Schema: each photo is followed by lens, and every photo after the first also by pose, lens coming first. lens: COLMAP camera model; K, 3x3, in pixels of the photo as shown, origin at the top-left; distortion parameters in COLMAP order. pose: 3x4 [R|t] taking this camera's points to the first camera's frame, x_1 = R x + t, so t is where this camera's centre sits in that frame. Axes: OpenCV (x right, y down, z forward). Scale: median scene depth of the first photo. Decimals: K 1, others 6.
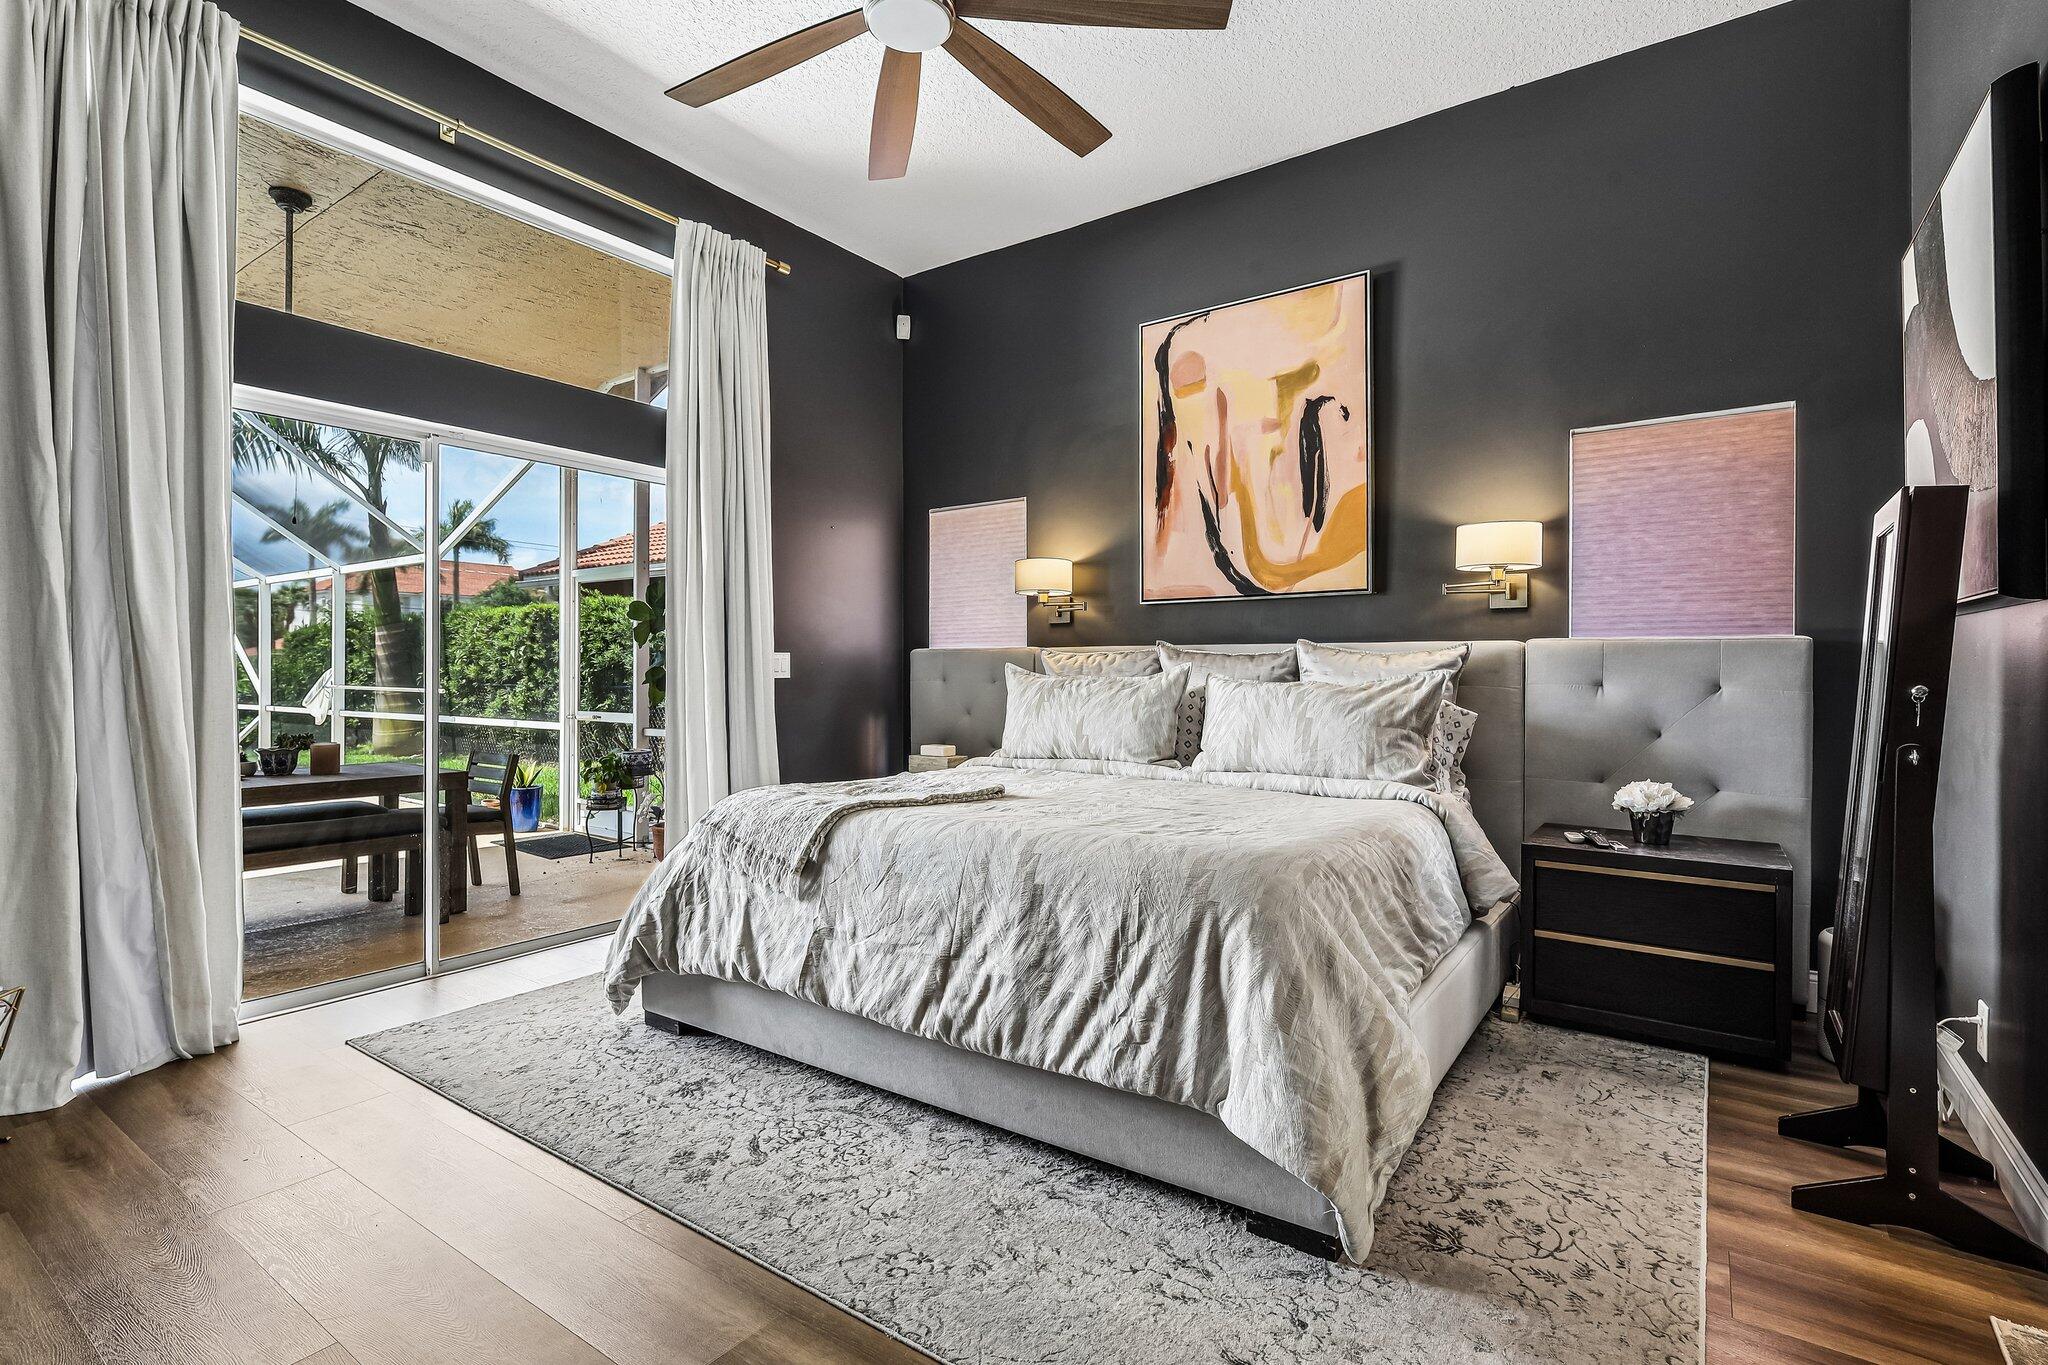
lens RADIAL K [[947.9, 0, 1011.6], [0, 947.9, 698.6], [0, 0, 1]] dist [-0.002859, 0.000276]
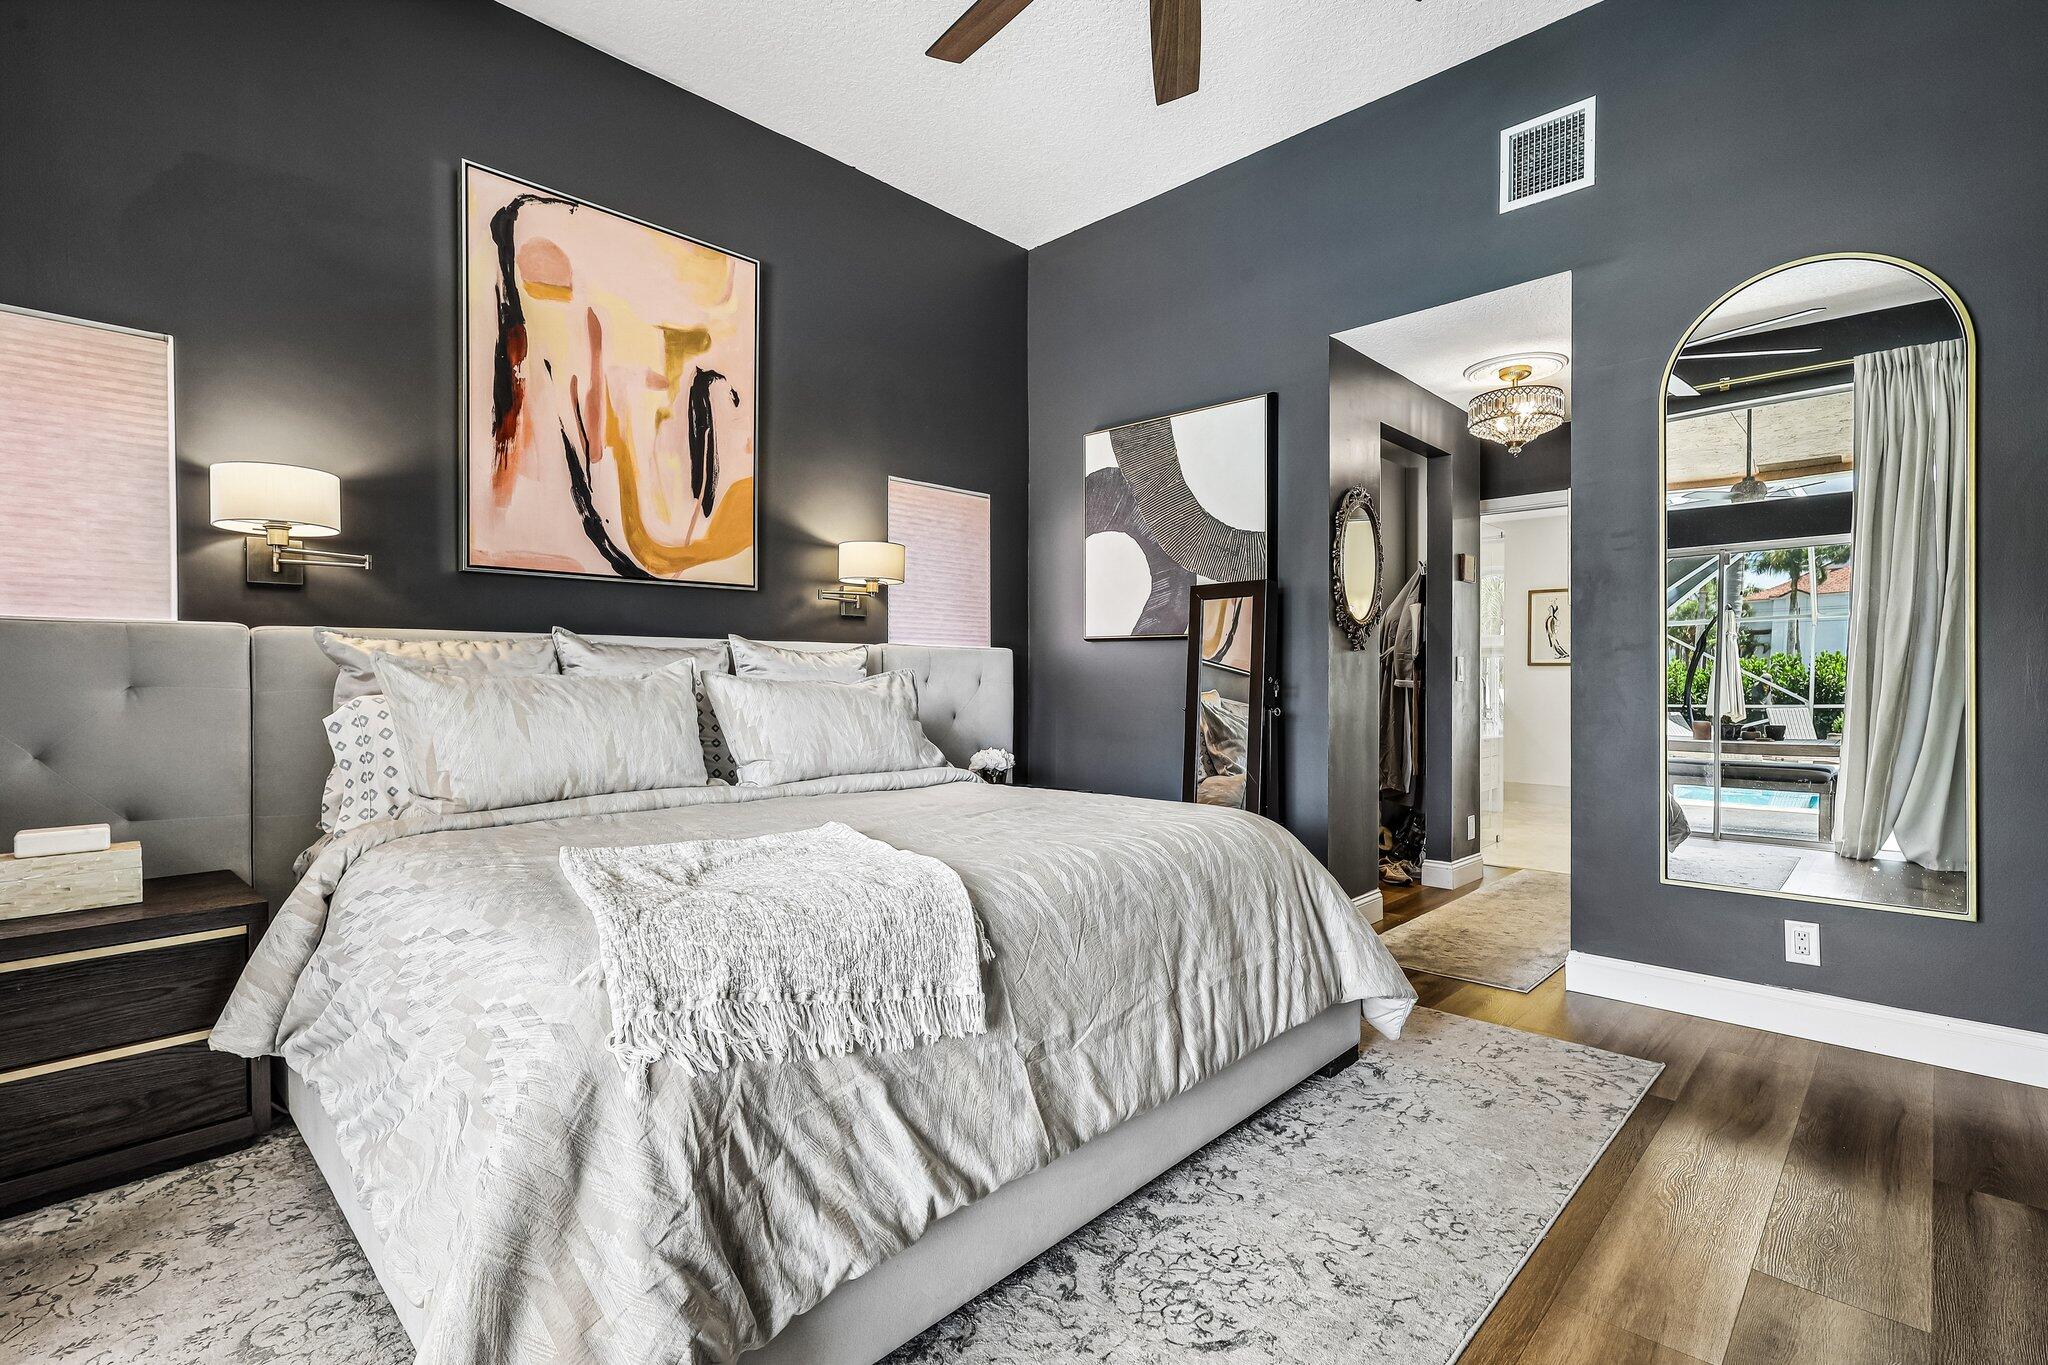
lens RADIAL K [[947.9, 0, 1011.6], [0, 947.9, 698.6], [0, 0, 1]] dist [-0.002859, 0.000276]
pose [[0.157506, -0.024361, 0.987217, -0.537097], [0.029329, 0.999370, 0.019981, -0.010760], [-0.987082, 0.025807, 0.158121, 0.570413]]
